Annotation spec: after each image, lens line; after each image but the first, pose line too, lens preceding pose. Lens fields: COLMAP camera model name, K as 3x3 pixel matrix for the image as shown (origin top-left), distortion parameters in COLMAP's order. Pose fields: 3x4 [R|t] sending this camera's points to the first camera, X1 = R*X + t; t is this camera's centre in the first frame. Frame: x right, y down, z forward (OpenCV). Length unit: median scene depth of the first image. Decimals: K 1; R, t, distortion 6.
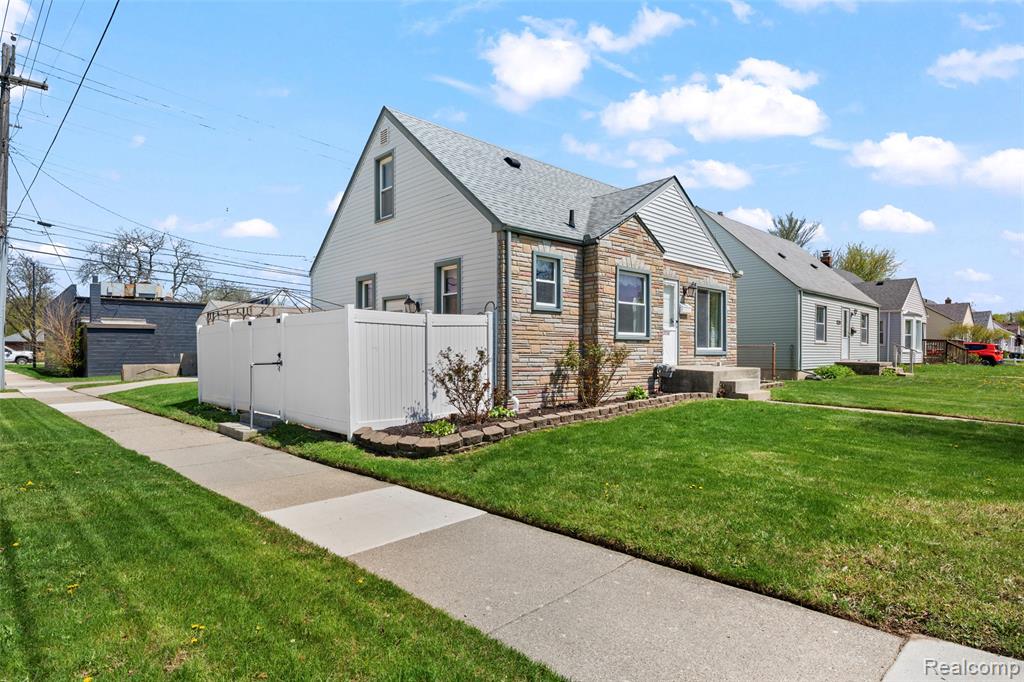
lens RADIAL K [[543.0, 0, 505.9], [0, 543.0, 361.4], [0, 0, 1]] dist [-0.002330, -0.000348]
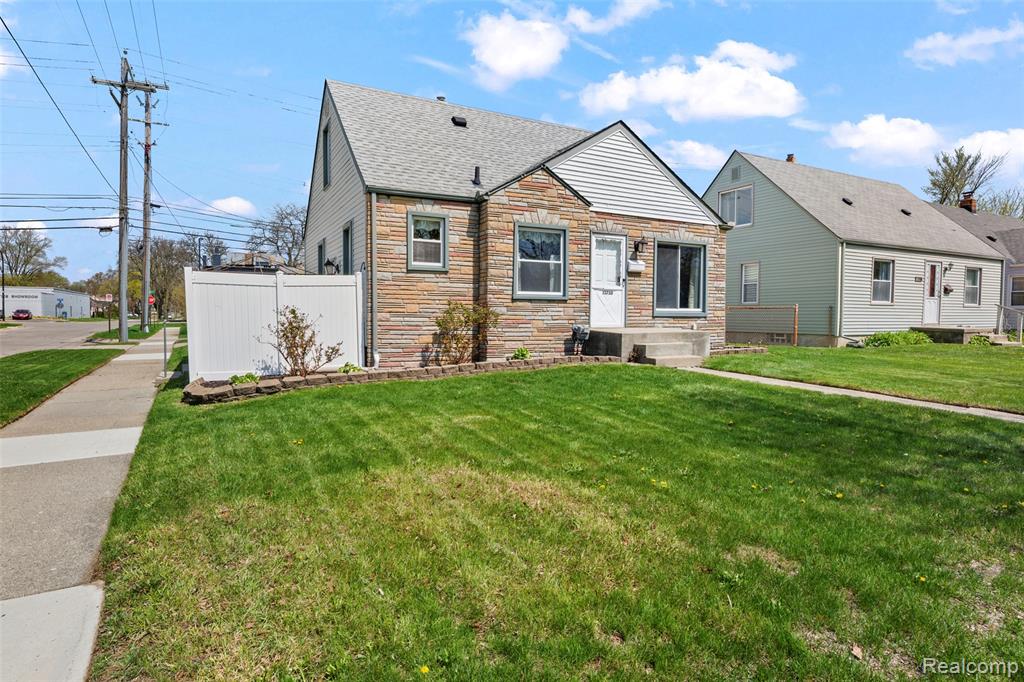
lens RADIAL K [[546.2, 0, 512.0], [0, 546.2, 341.0], [0, 0, 1]] dist [-0.002175, -0.000342]
pose [[0.964597, 0.017388, -0.263154, 0.446169], [-0.009512, 0.999469, 0.031174, 0.003922], [0.263556, -0.027567, 0.964250, 0.059573]]
